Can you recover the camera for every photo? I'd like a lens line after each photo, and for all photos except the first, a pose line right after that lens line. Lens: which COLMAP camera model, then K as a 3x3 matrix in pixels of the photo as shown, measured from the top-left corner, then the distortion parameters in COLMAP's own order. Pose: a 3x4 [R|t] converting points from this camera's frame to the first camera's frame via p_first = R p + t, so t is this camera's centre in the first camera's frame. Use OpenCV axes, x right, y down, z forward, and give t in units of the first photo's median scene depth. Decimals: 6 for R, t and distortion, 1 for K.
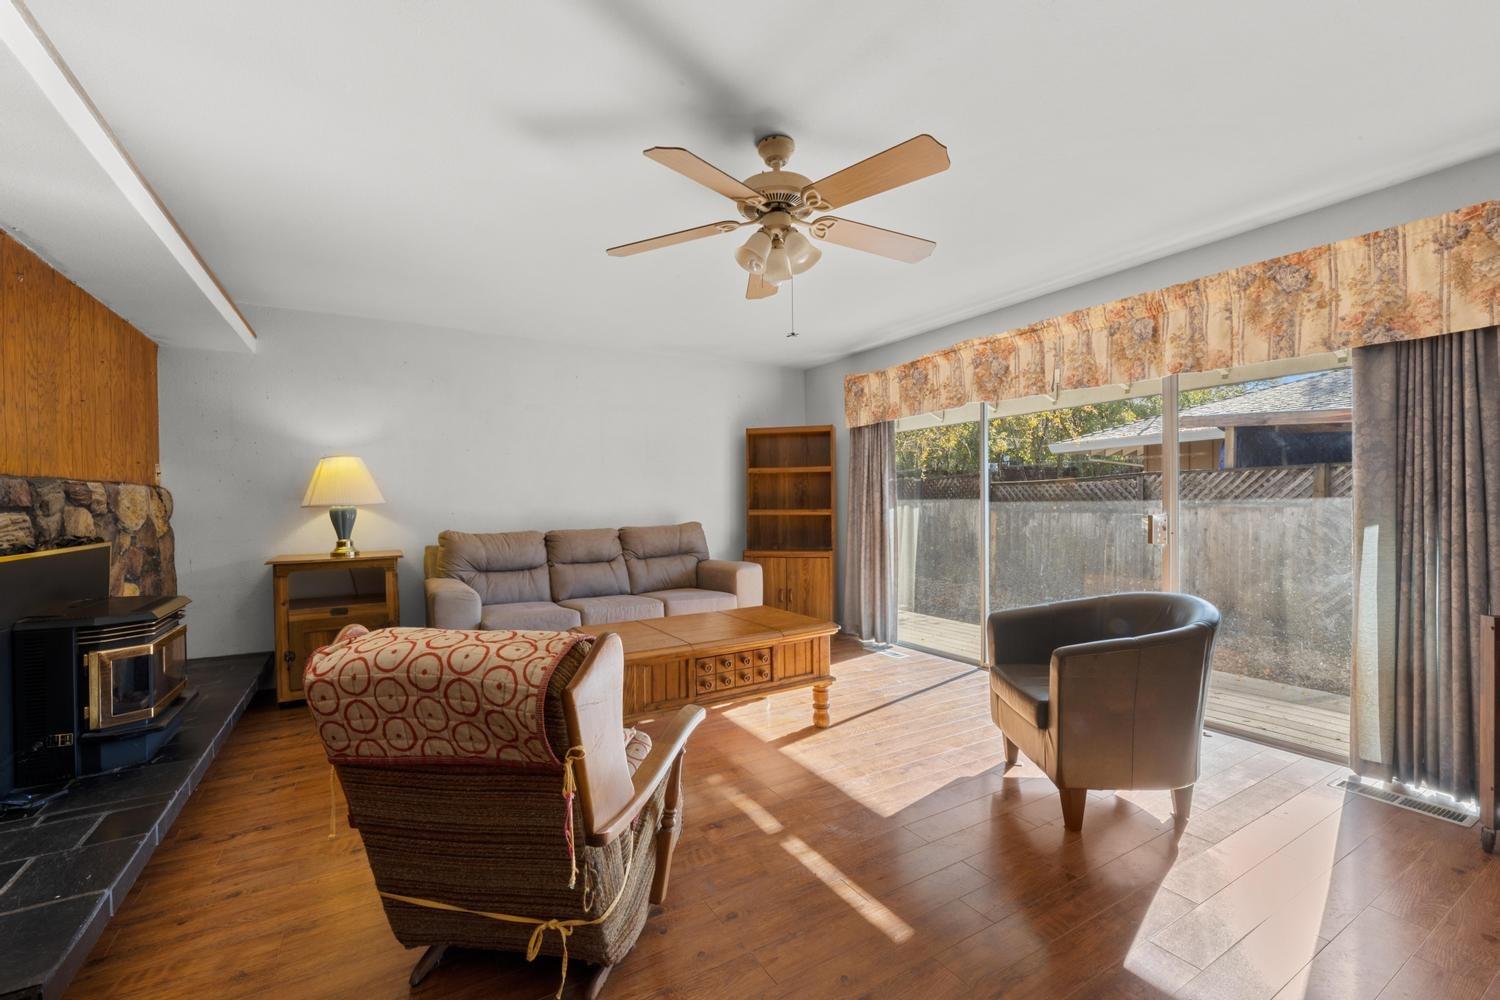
lens RADIAL K [[629.6, 0, 741.6], [0, 629.6, 496.2], [0, 0, 1]] dist [-0.005577, -0.000105]
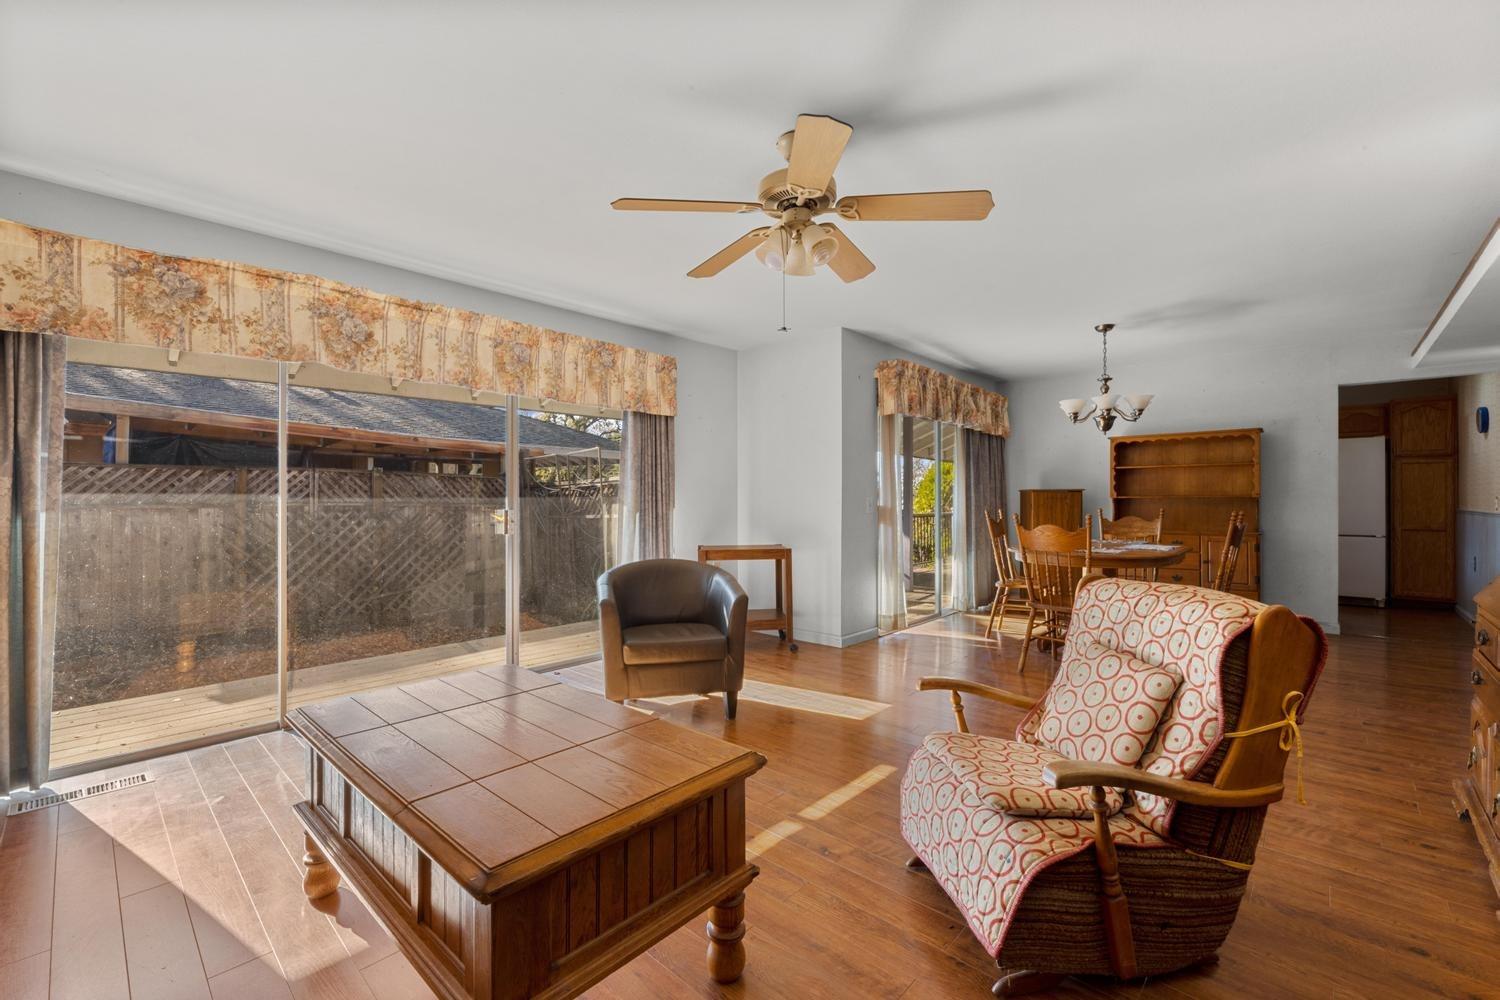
lens RADIAL K [[615.1, 0, 737.2], [0, 615.1, 498.4], [0, 0, 1]] dist [-0.005530, -0.000366]
pose [[-0.281218, 0.010055, 0.959591, -0.485653], [-0.004572, 0.999920, -0.011817, 0.016768], [-0.959633, -0.007710, -0.281149, 0.774033]]
